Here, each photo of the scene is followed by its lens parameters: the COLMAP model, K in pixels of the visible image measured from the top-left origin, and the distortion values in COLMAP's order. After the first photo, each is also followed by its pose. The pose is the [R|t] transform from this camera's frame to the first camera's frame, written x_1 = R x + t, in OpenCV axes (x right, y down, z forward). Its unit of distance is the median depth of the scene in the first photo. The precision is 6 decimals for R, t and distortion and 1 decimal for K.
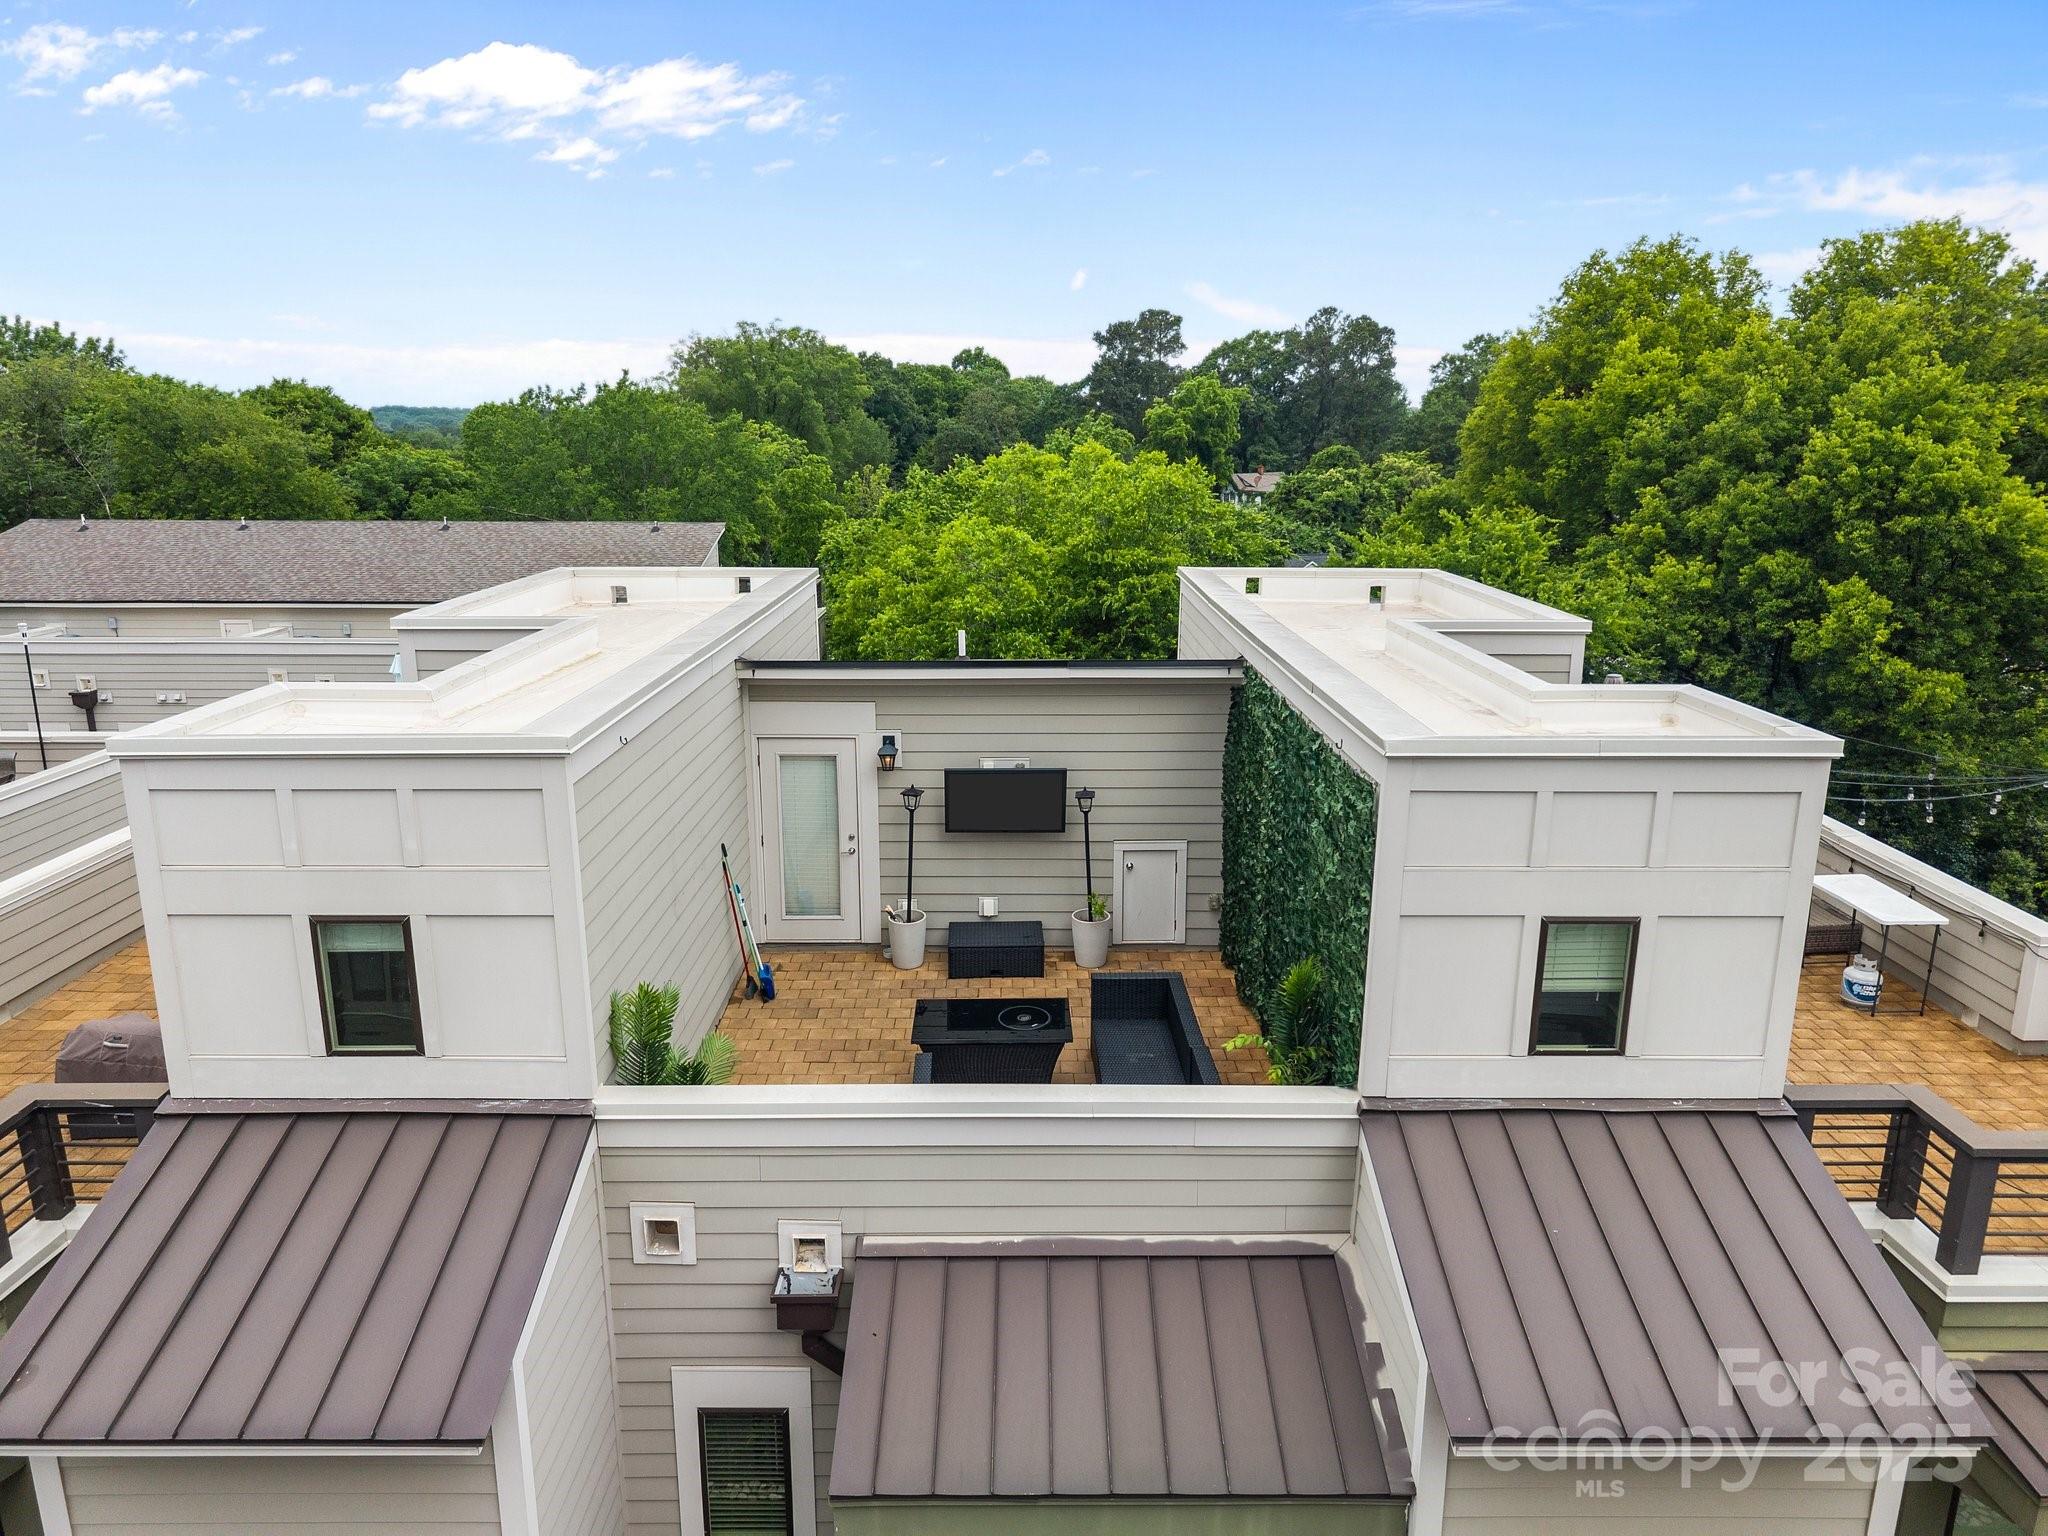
lens RADIAL K [[1363.5, 0, 1023.7], [0, 1363.5, 769.6], [0, 0, 1]] dist [0.014655, -0.009126]
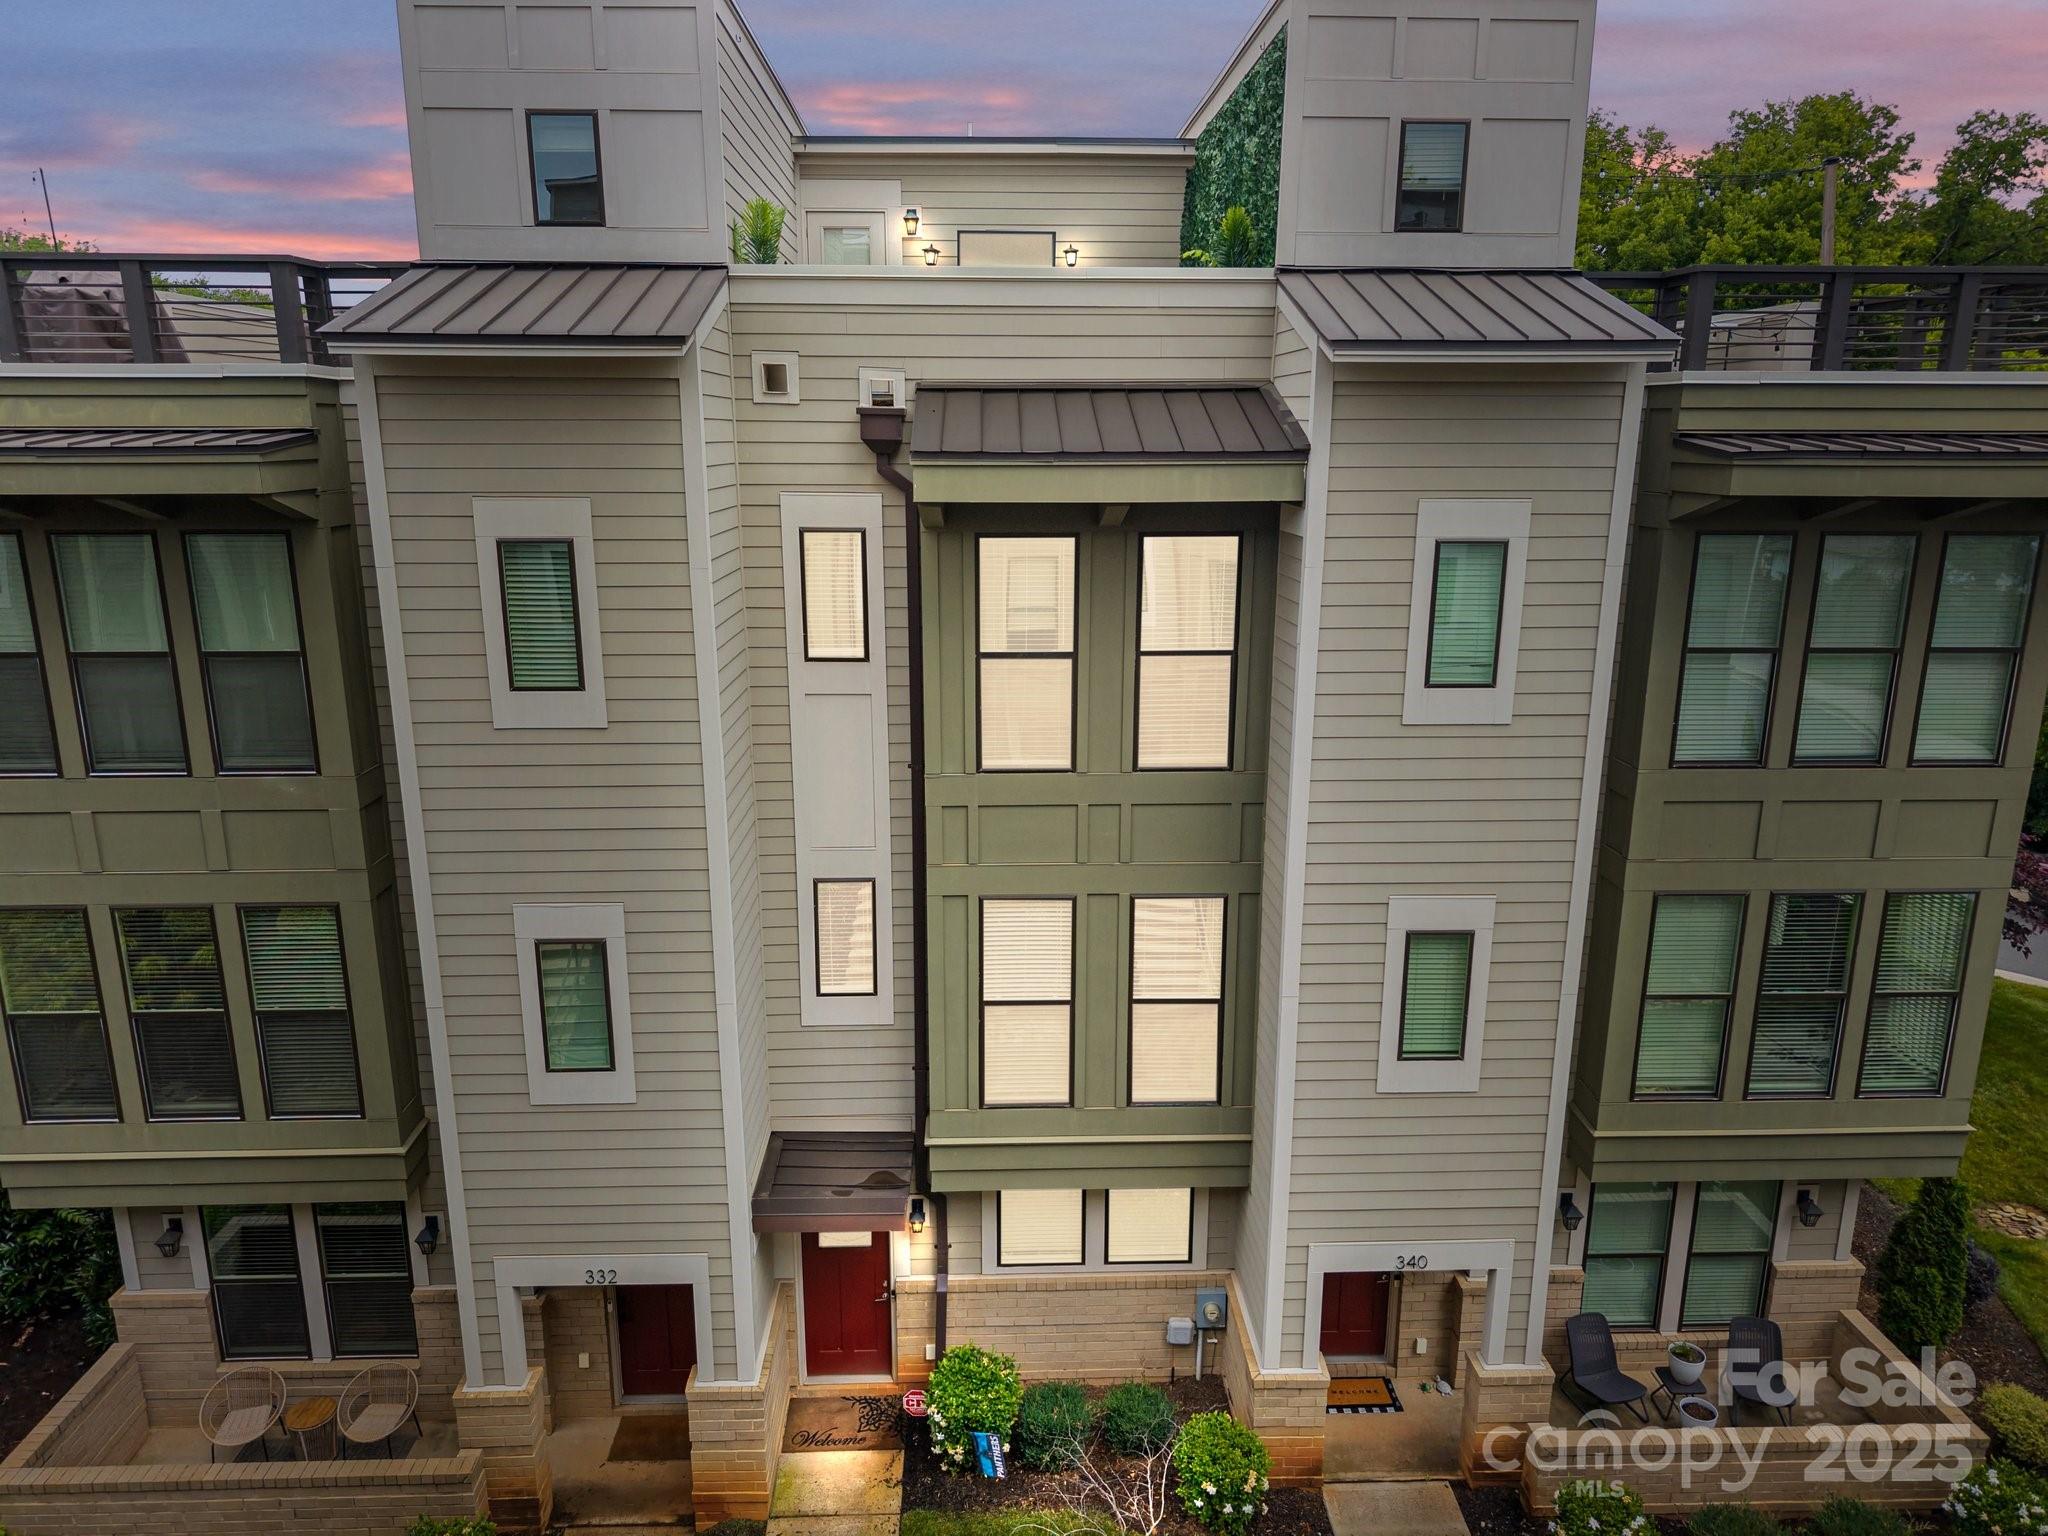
lens RADIAL K [[1363.5, 0, 1024.9], [0, 1363.5, 767.5], [0, 0, 1]] dist [0.014655, -0.009126]
pose [[0.999517, -0.007147, 0.030255, -0.014623], [0.007060, 0.999971, 0.002985, 0.188985], [-0.030275, -0.002770, 0.999538, -0.100325]]
